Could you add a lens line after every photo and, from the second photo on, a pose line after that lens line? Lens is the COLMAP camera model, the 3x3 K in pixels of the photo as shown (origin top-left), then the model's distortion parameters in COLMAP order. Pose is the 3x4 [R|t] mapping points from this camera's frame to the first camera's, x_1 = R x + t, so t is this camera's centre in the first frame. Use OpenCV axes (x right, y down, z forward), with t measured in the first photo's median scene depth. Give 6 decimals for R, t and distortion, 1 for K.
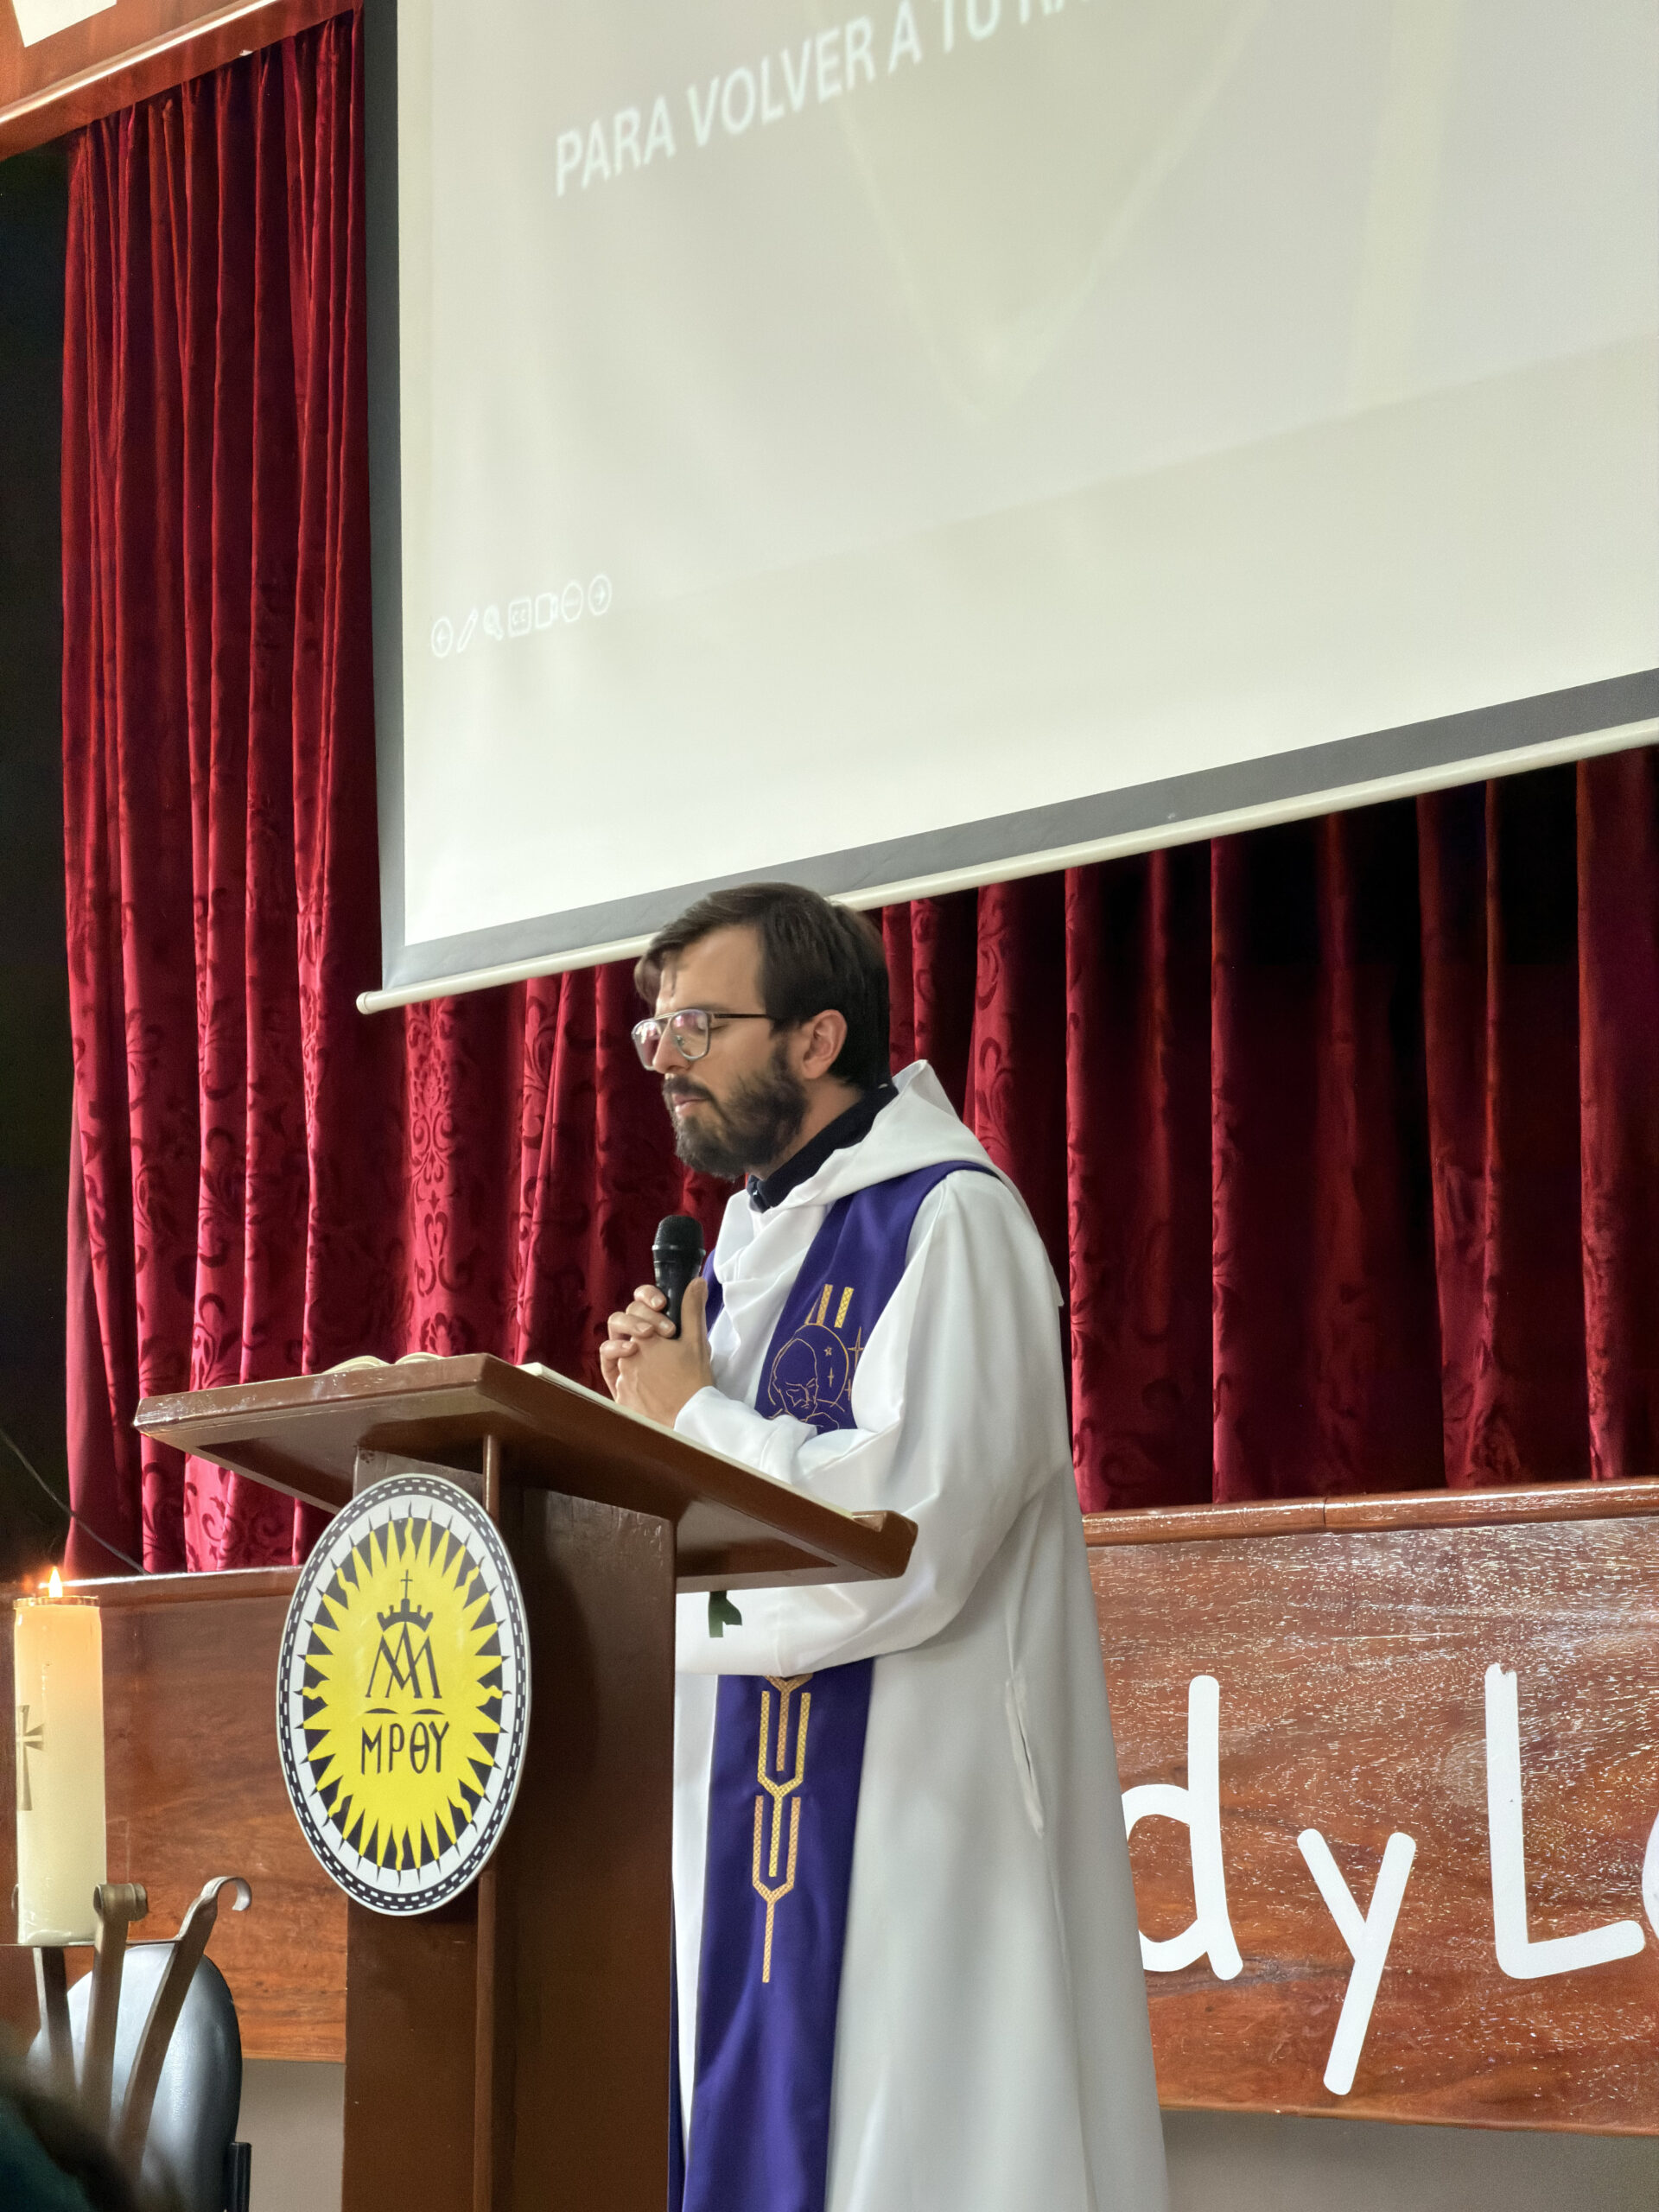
lens RADIAL K [[7392.5, 0, 829.5], [0, 7392.5, 1106.0], [0, 0, 1]] dist [0.109302, 3.346303]
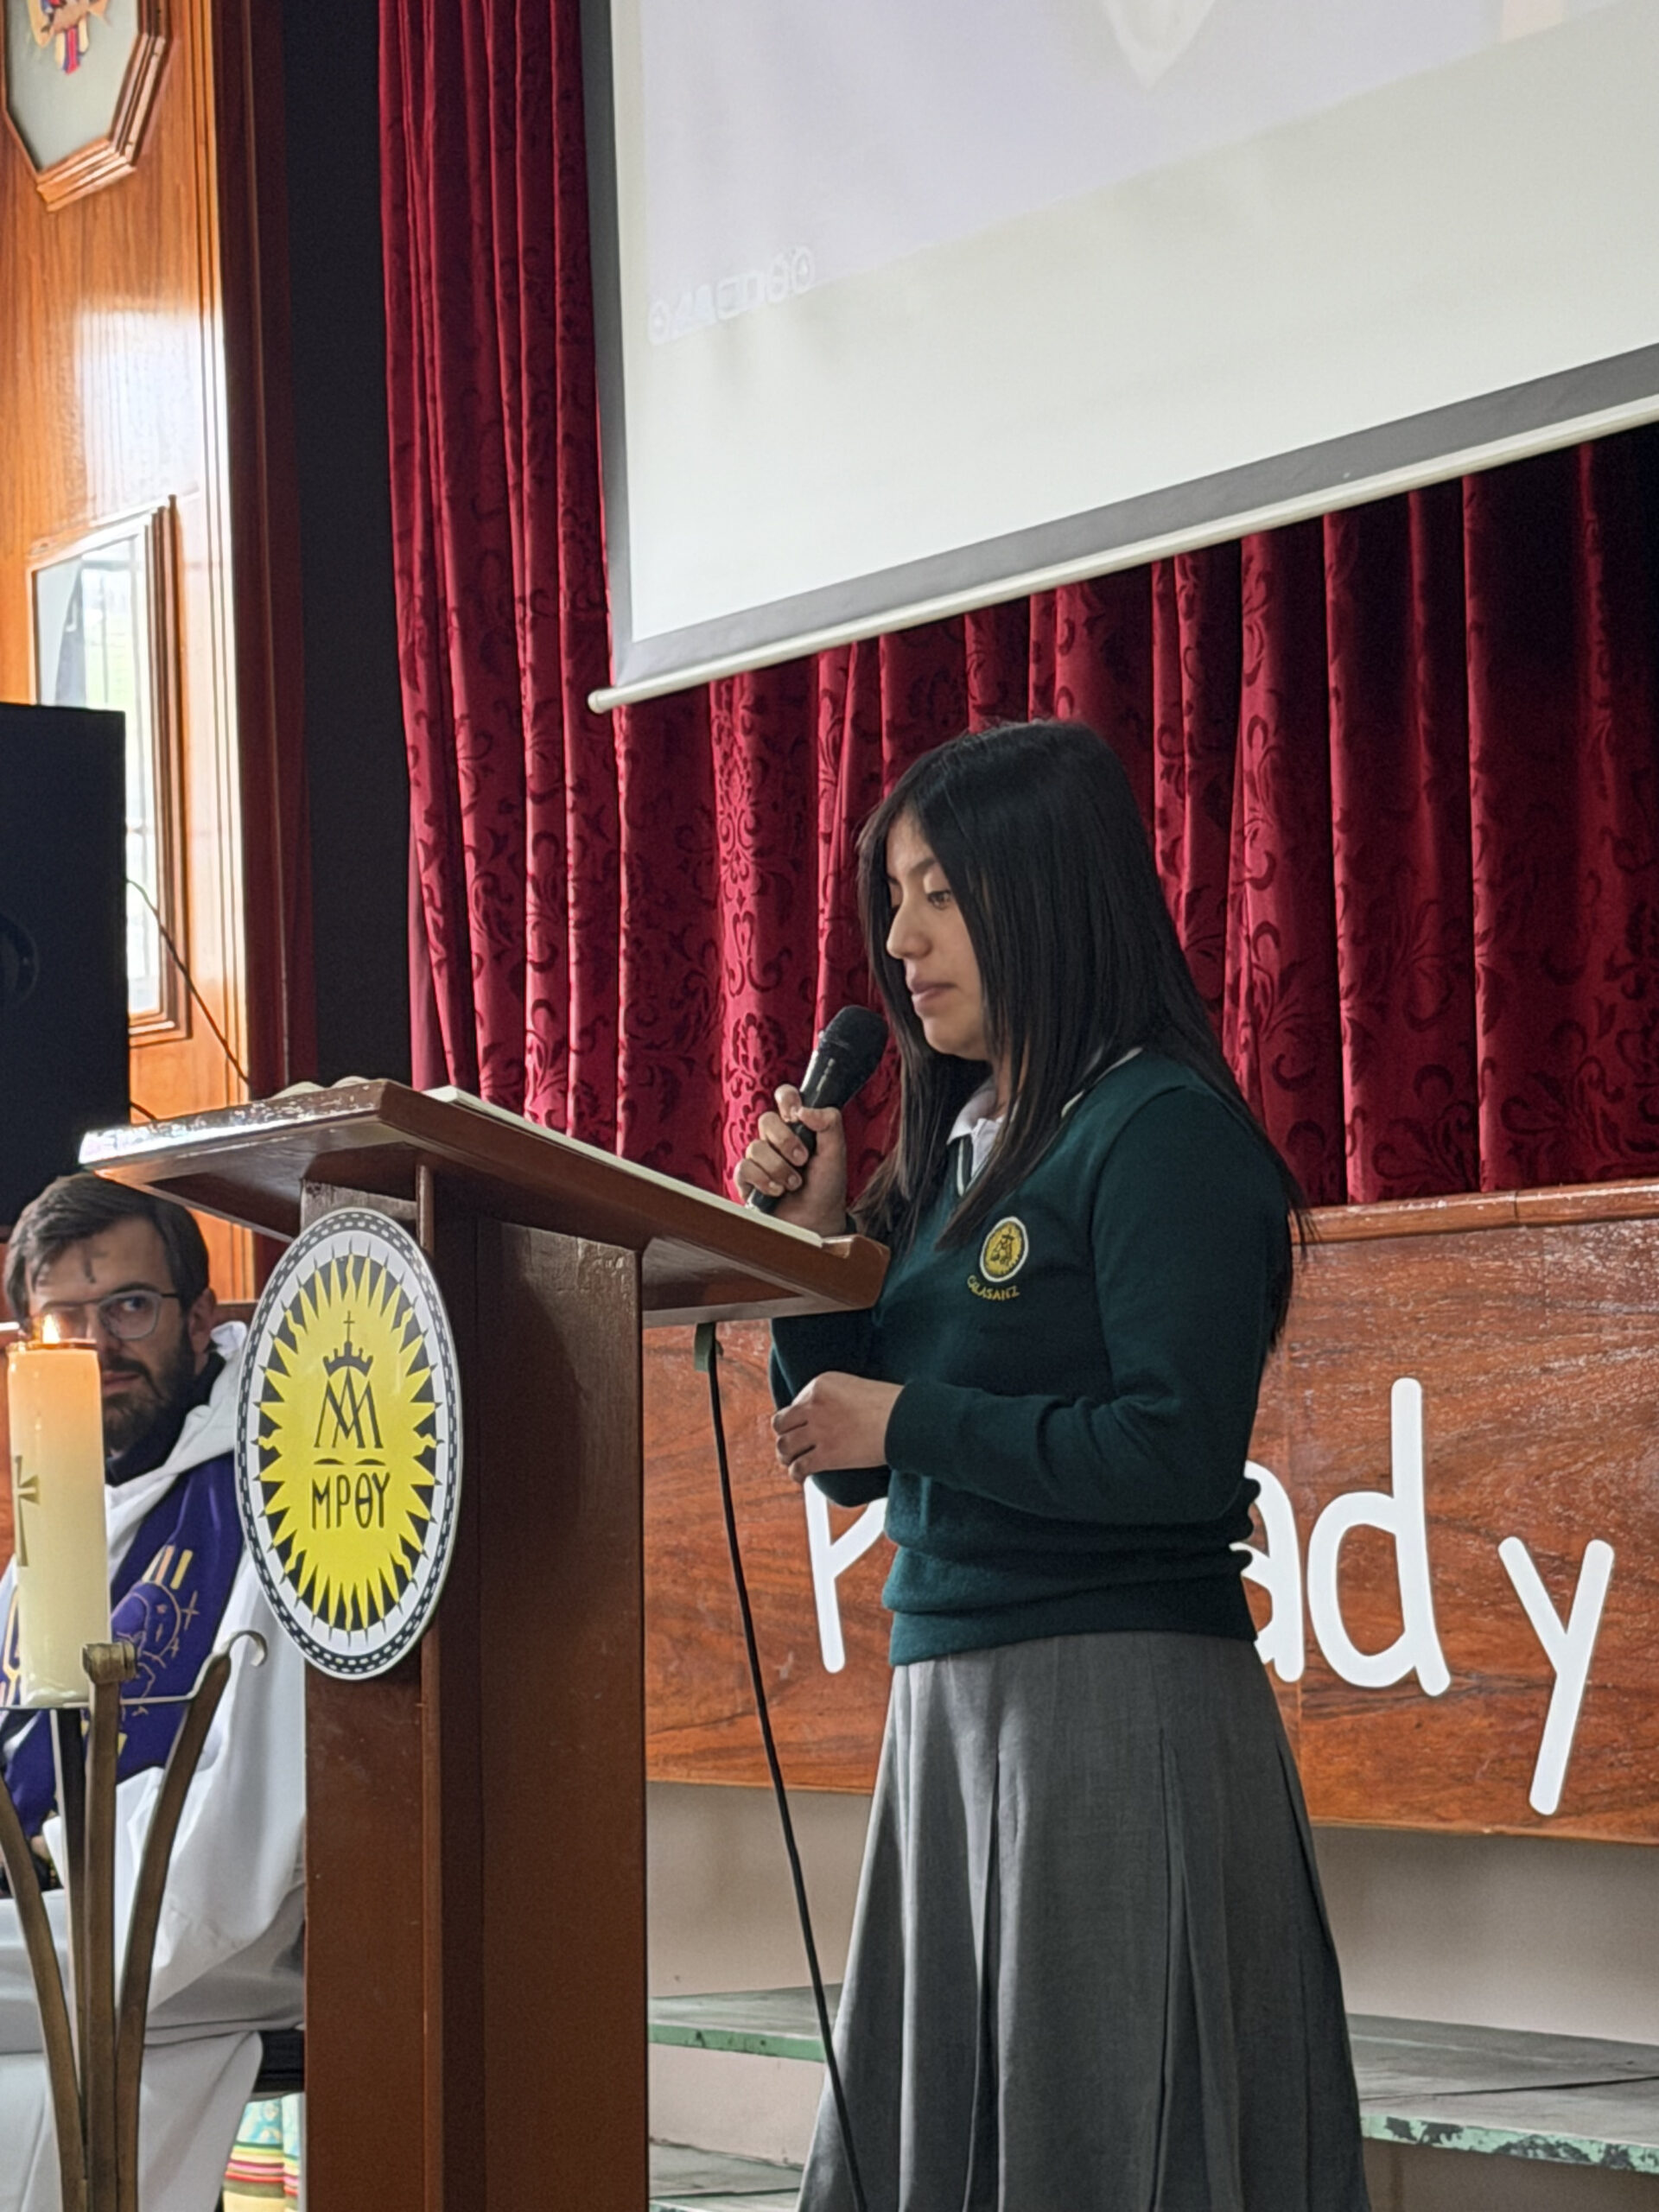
lens RADIAL K [[6999.5, 0, 829.5], [0, 6999.5, 1106.0], [0, 0, 1]] dist [0.013594, 1.456404]
pose [[0.994213, -0.027159, -0.103934, 0.072188], [0.031789, 0.998563, 0.043154, 0.000537], [0.102613, -0.046209, 0.993648, 0.098272]]
